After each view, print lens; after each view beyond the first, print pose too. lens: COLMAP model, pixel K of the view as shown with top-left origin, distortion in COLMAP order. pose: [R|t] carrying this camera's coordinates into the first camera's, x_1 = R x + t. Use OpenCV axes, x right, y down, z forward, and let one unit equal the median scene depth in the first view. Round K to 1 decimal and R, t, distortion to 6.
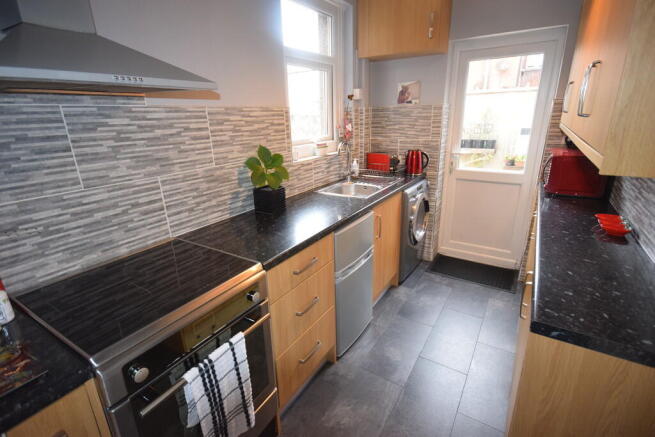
lens RADIAL K [[312.5, 0, 327.5], [0, 312.5, 218.5], [0, 0, 1]] dist [0.000990, 0.000456]
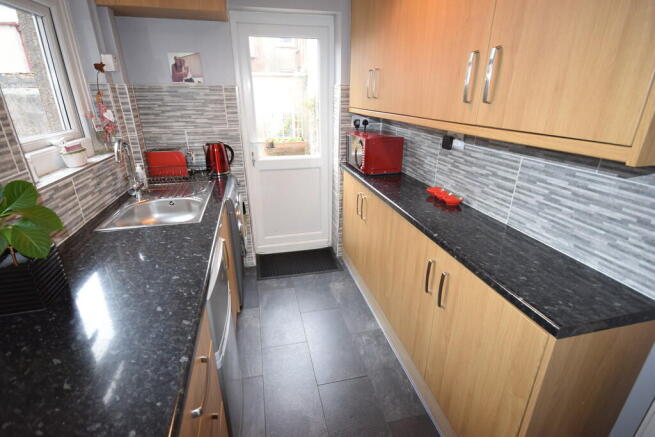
lens RADIAL K [[312.5, 0, 327.5], [0, 312.5, 218.5], [0, 0, 1]] dist [0.000990, 0.000456]
pose [[0.687630, -0.246648, 0.682883, -0.112512], [0.213501, 0.967638, 0.134512, -0.077952], [-0.693961, 0.053302, 0.718037, 0.239396]]
